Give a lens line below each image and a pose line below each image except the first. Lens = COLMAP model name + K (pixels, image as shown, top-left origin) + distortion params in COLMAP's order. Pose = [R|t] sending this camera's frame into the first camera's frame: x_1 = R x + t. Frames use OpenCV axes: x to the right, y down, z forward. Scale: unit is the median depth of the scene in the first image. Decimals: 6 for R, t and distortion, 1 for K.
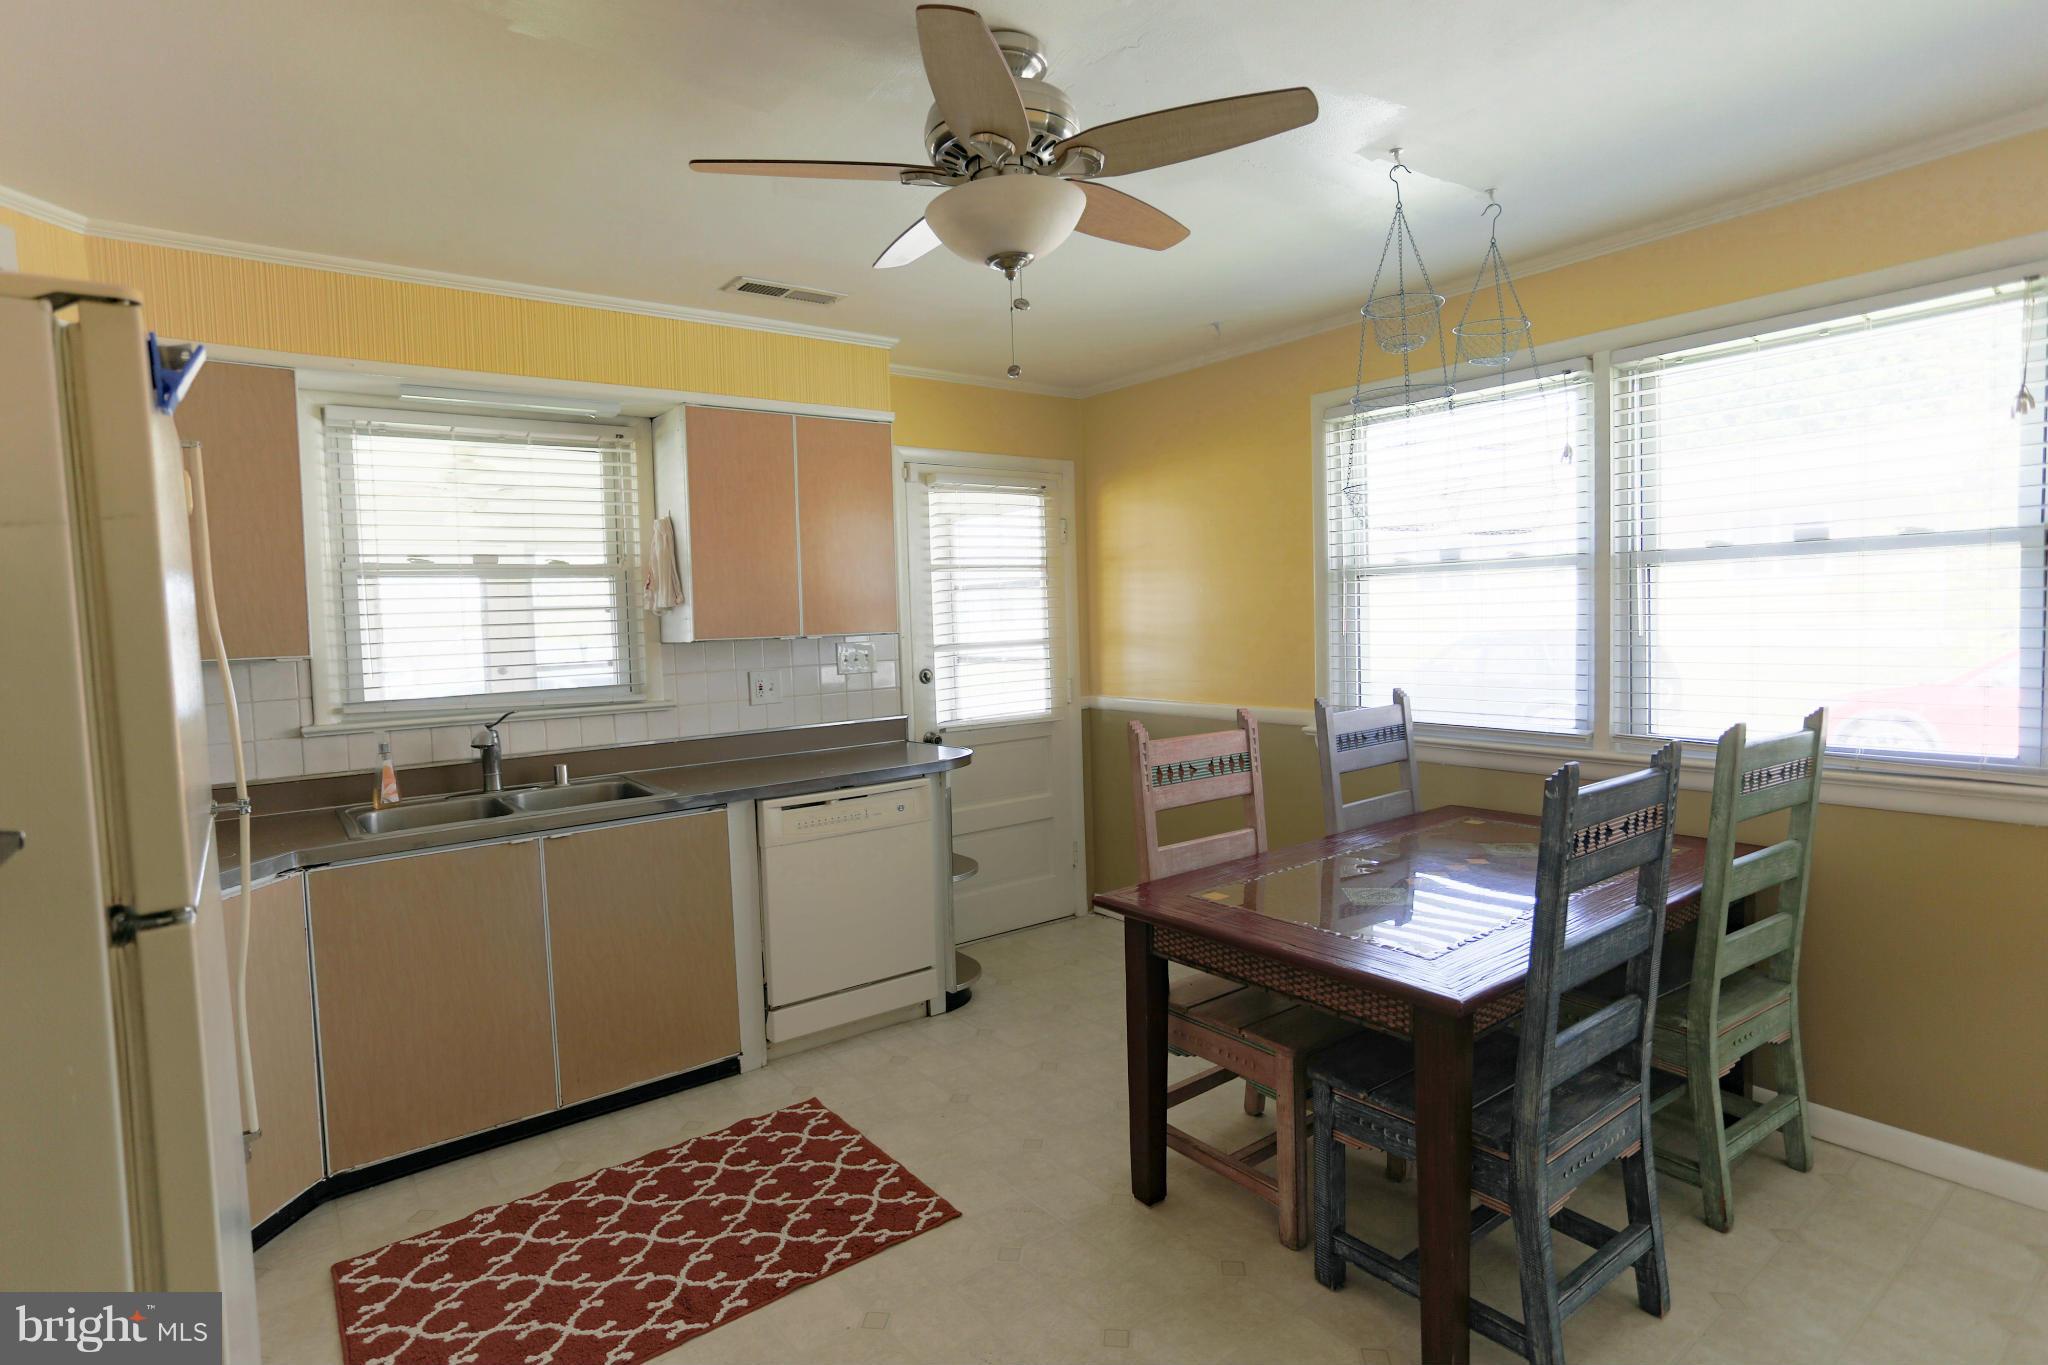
lens RADIAL K [[1034.6, 0, 1017.9], [0, 1034.6, 657.9], [0, 0, 1]] dist [-0.054497, 0.039305]
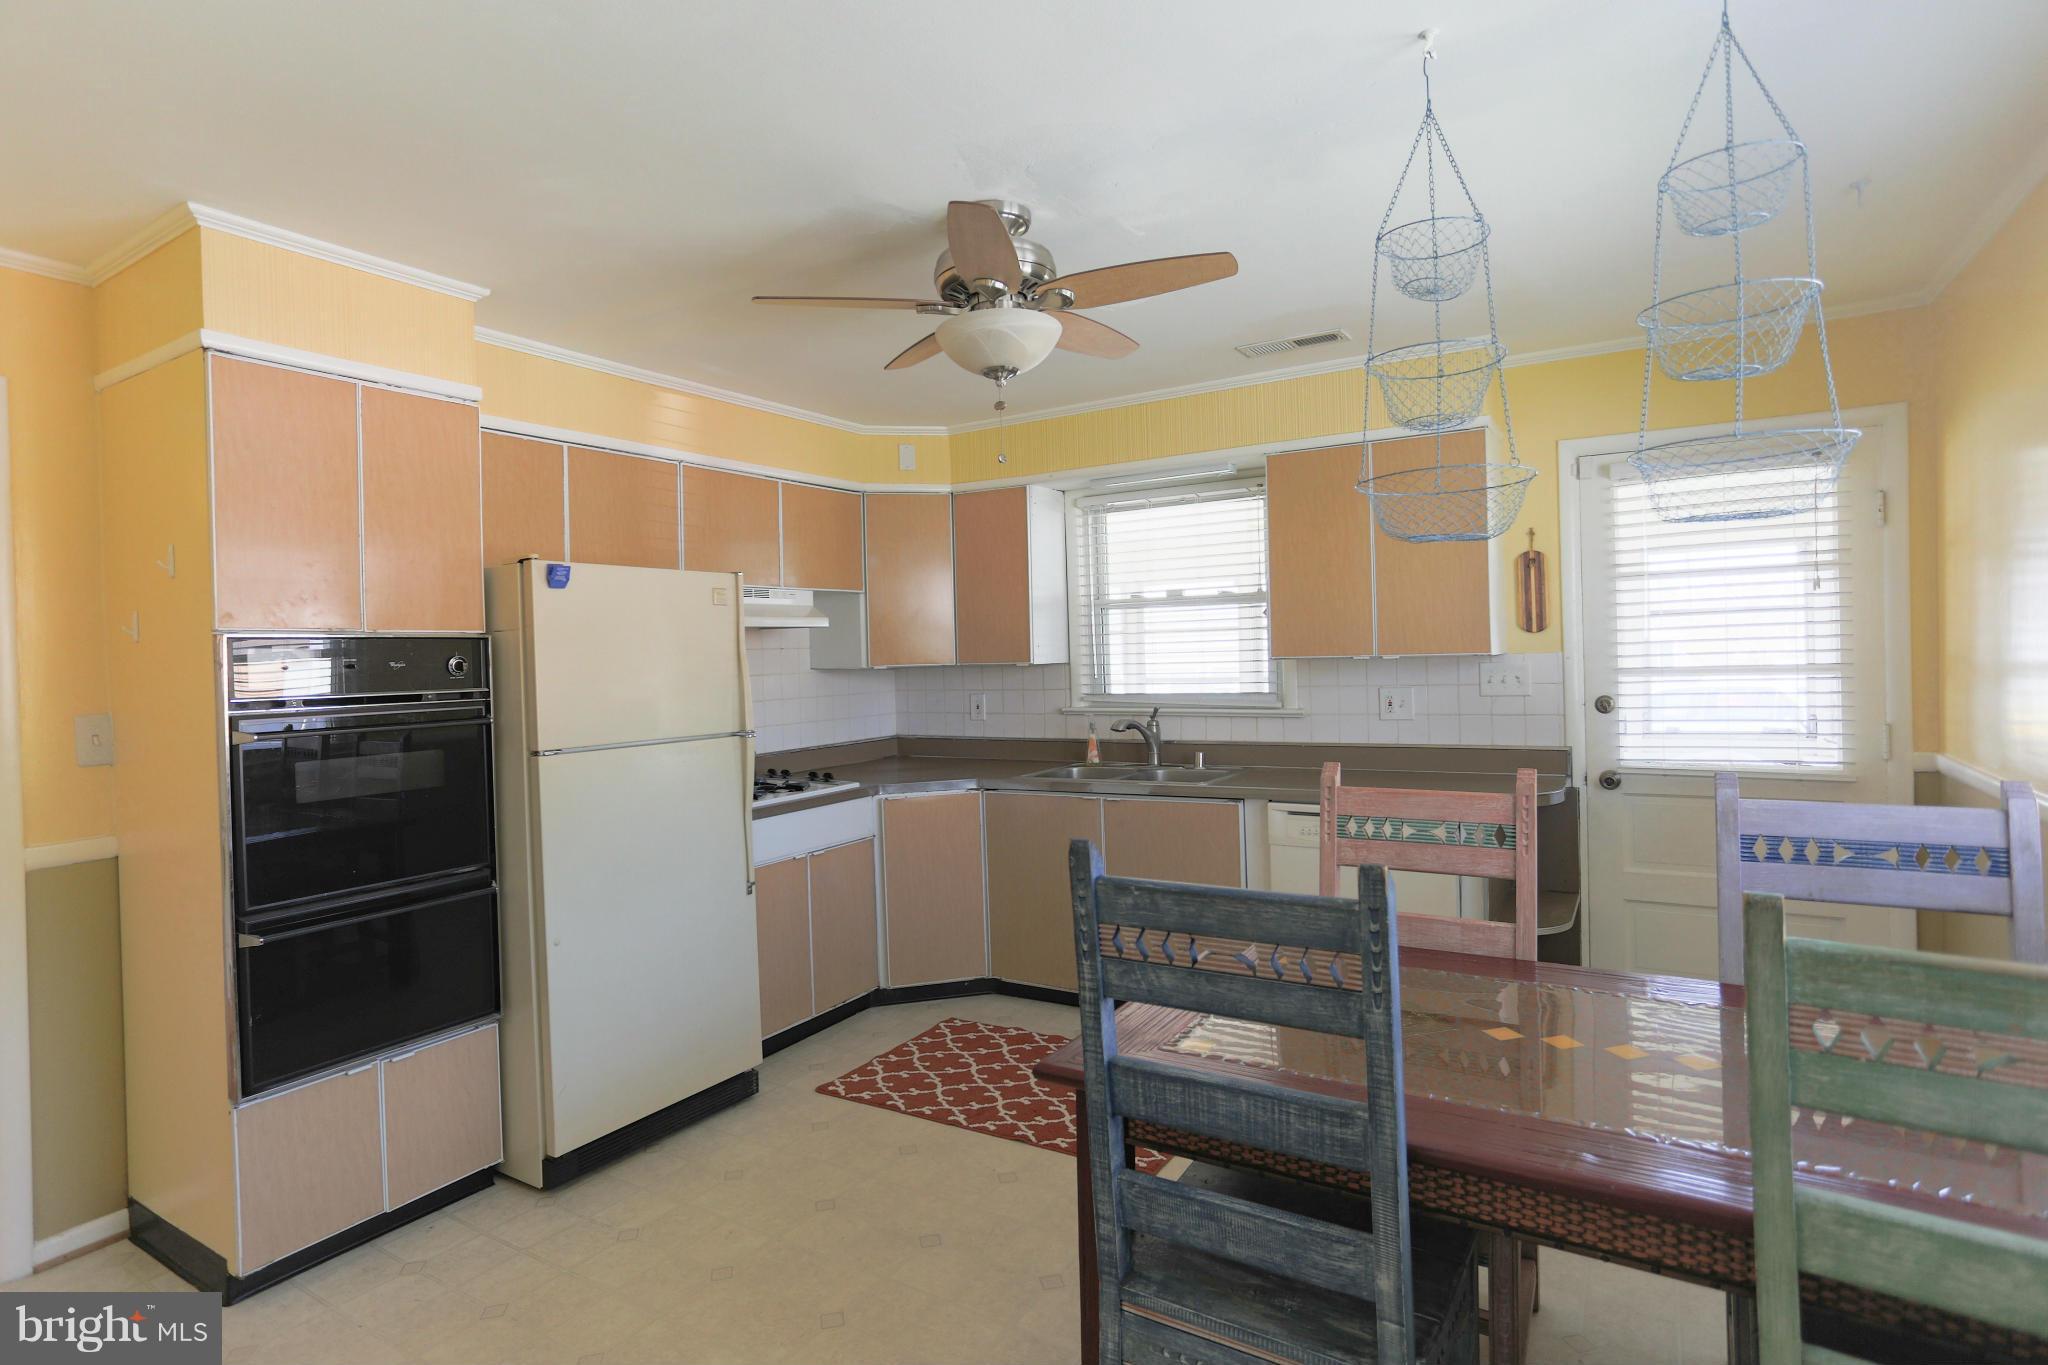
lens RADIAL K [[1034.6, 0, 1017.9], [0, 1034.6, 657.9], [0, 0, 1]] dist [-0.054497, 0.039305]
pose [[0.361736, 0.024266, -0.931965, 0.726745], [-0.024655, 0.999561, 0.016457, -0.031491], [0.931954, 0.017025, 0.362176, 0.346389]]
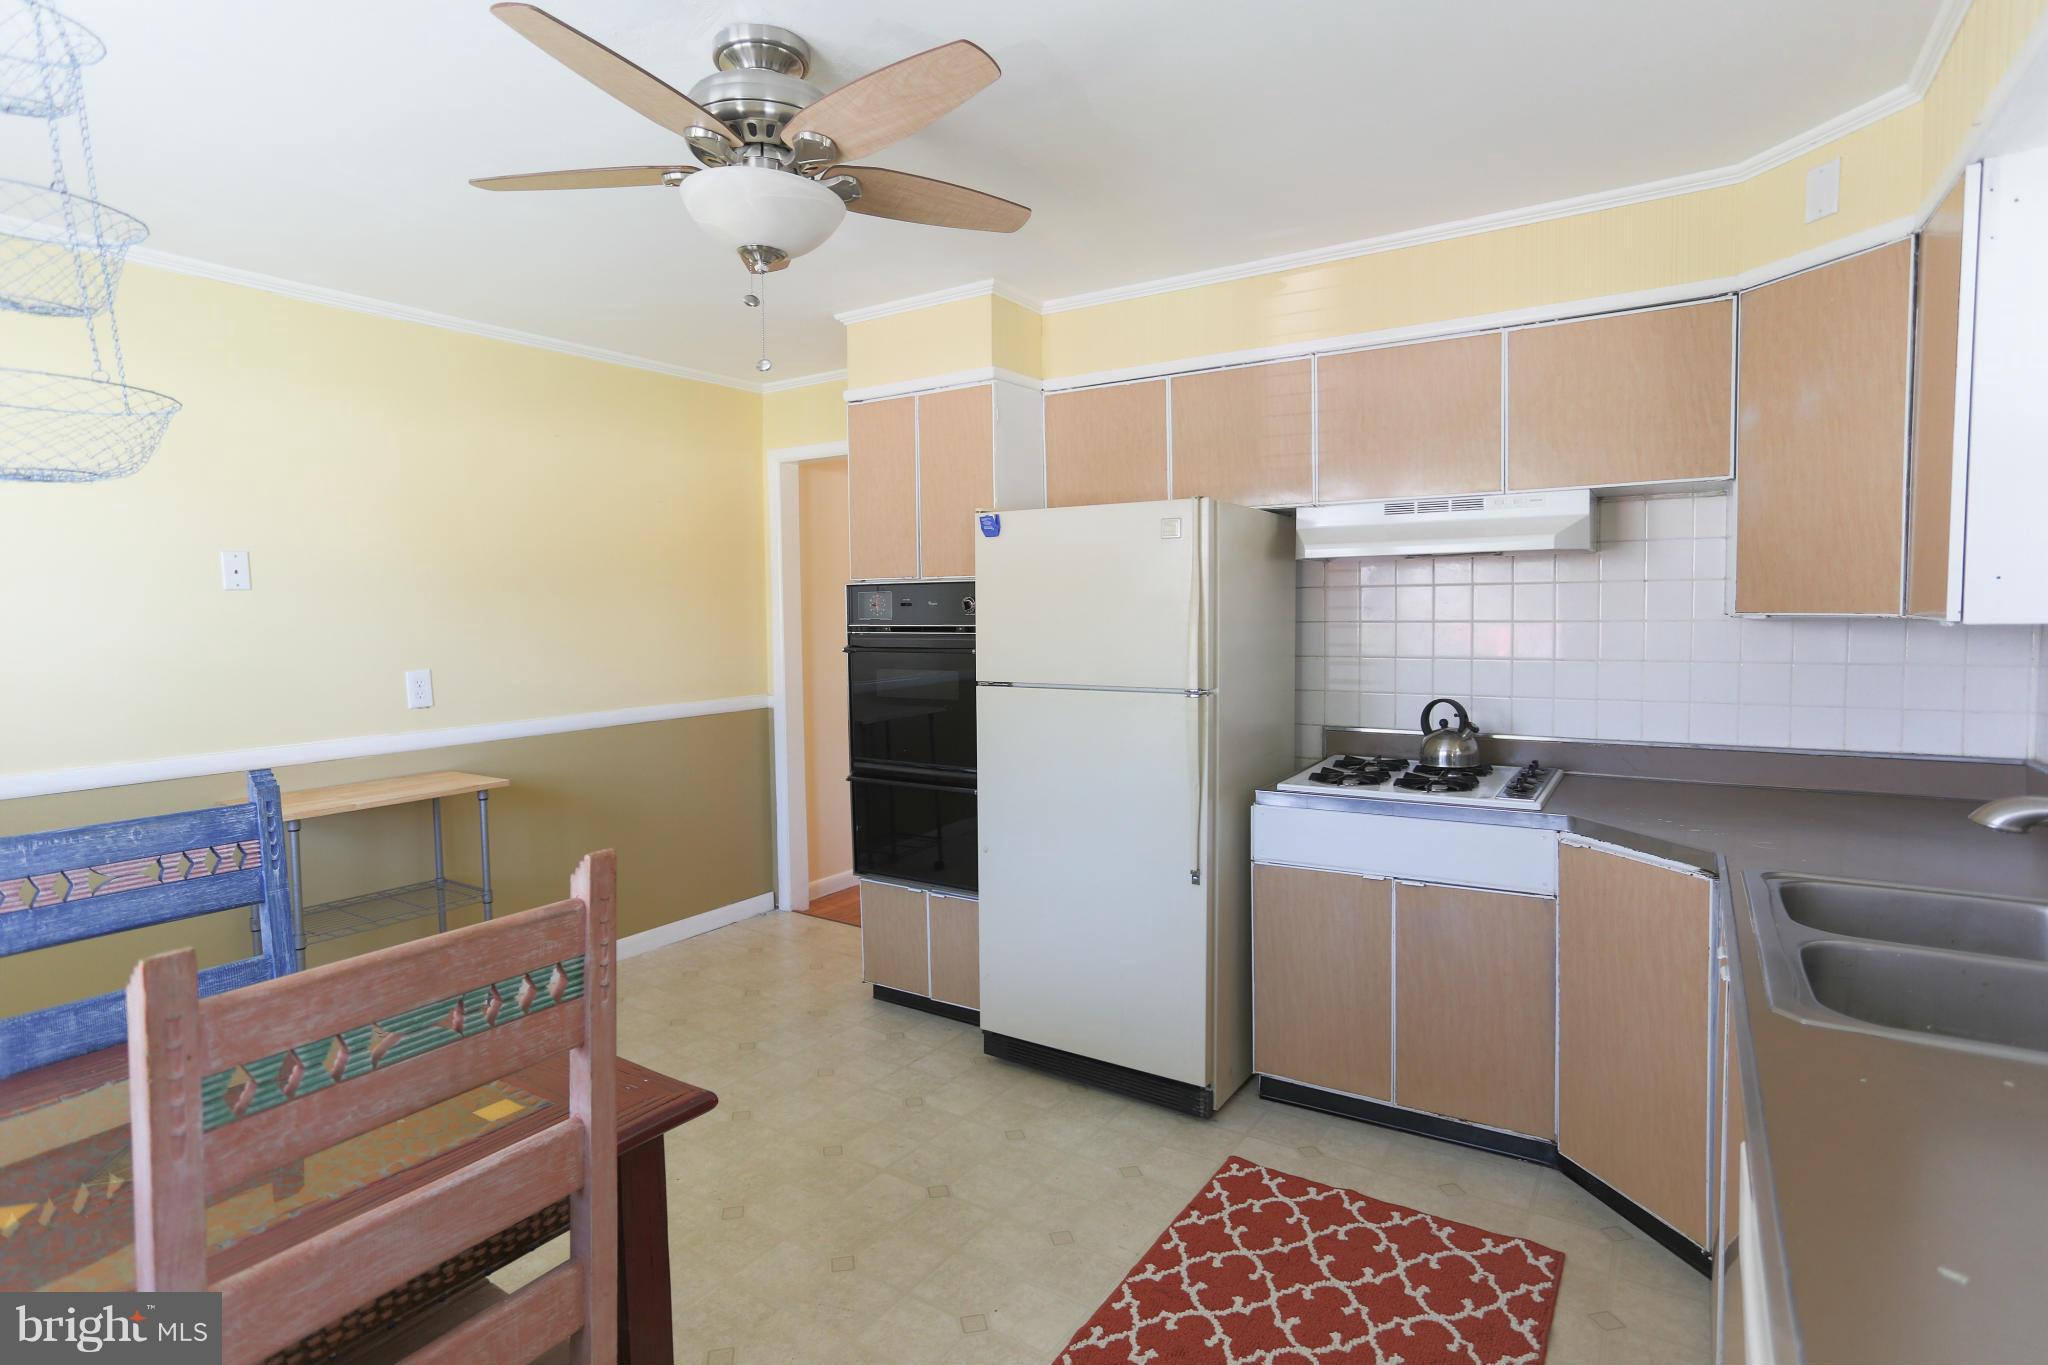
lens RADIAL K [[1049.6, 0, 982.4], [0, 1049.6, 645.2], [0, 0, 1]] dist [-0.053246, 0.041785]
pose [[-0.942994, 0.064457, -0.326508, 0.092372], [0.033580, 0.994487, 0.099341, -0.065576], [0.331111, 0.082714, -0.939960, 1.258252]]
